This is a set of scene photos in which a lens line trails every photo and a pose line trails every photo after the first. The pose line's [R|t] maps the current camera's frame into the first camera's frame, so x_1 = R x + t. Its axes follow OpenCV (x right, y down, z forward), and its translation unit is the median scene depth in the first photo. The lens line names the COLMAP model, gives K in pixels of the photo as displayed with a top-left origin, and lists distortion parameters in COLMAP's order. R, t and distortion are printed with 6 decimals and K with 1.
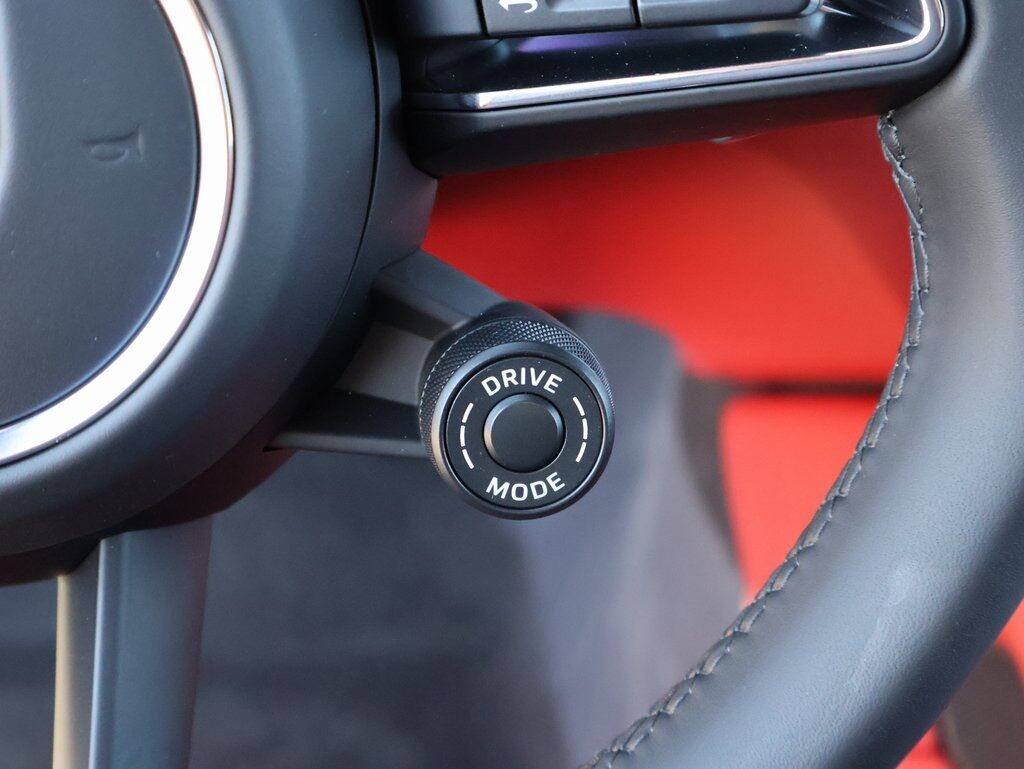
lens RADIAL K [[1885.9, 0, 507.2], [0, 1885.9, 423.6], [0, 0, 1]] dist [0.022926, 0.070840]
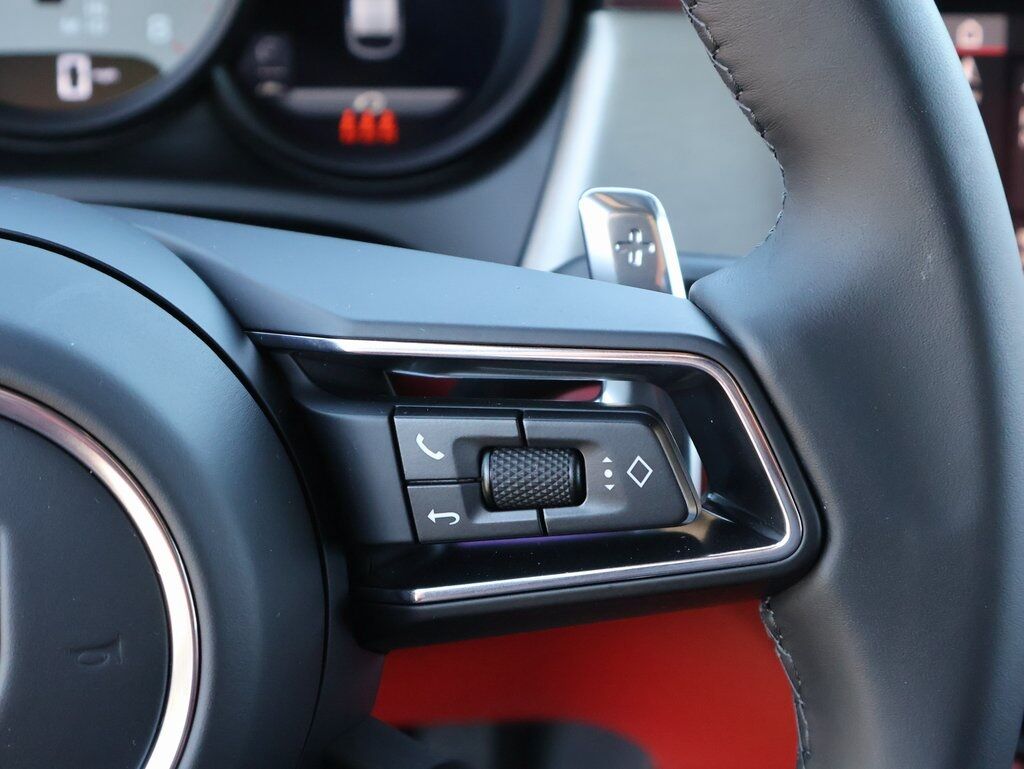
lens RADIAL K [[1885.9, 0, 507.2], [0, 1885.9, 423.6], [0, 0, 1]] dist [0.022926, 0.070840]
pose [[0.999794, -0.019836, 0.004210, 0.039294], [0.020277, 0.979805, -0.198922, -0.042058], [-0.000179, 0.198967, 0.980006, -0.159583]]
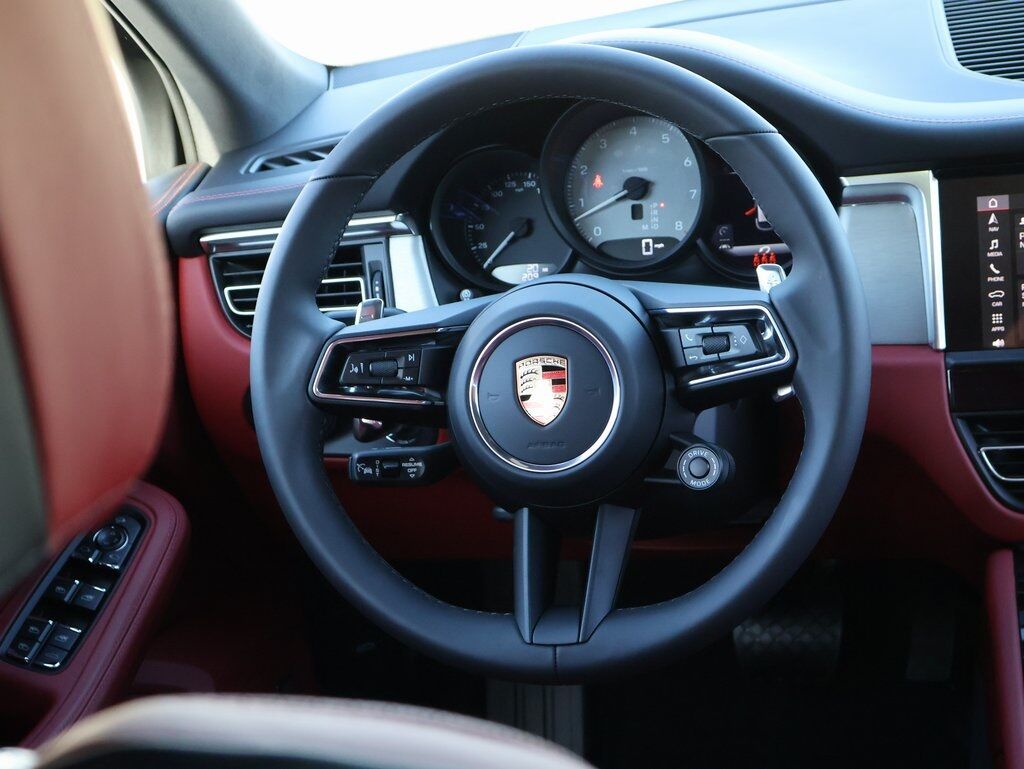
lens RADIAL K [[1885.9, 0, 507.2], [0, 1885.9, 423.6], [0, 0, 1]] dist [0.022926, 0.070840]
pose [[0.909522, -0.048093, -0.412865, 1.239251], [-0.081484, 0.953380, -0.290561, 1.062904], [0.407592, 0.297914, 0.863201, -2.479688]]
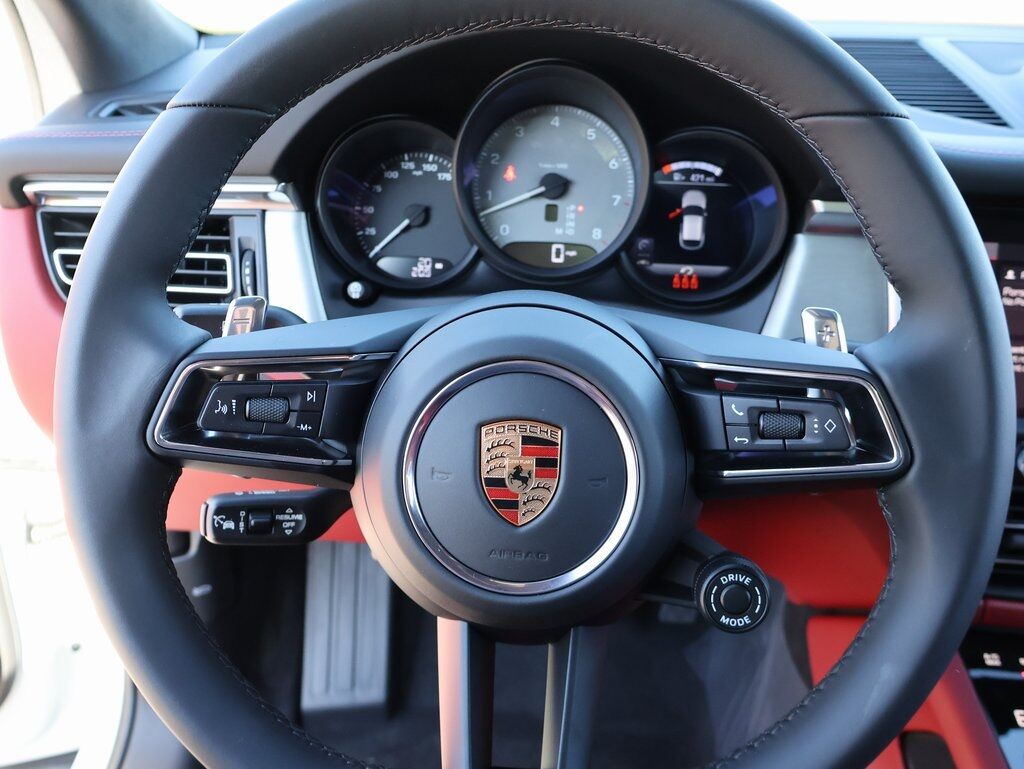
lens RADIAL K [[963.5, 0, 514.3], [0, 963.5, 403.8], [0, 0, 1]] dist [-0.021044, -0.003334]
pose [[0.982421, 0.048042, -0.180390, -0.066089], [-0.089681, 0.968966, -0.230354, 0.077553], [0.163725, 0.242482, 0.956241, -0.400516]]
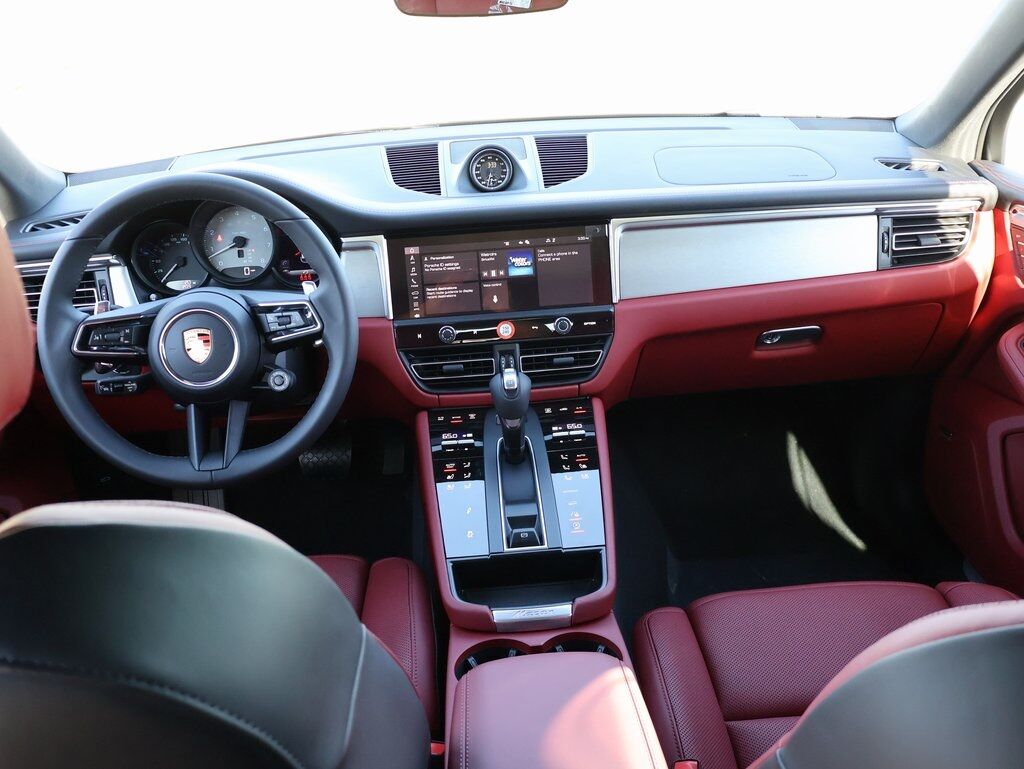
lens RADIAL K [[963.5, 0, 514.3], [0, 963.5, 403.8], [0, 0, 1]] dist [-0.021044, -0.003334]
pose [[0.993391, -0.076646, -0.085435, 1.337031], [0.054165, 0.969313, -0.239787, 1.129376], [0.101192, 0.233575, 0.967059, -2.800013]]
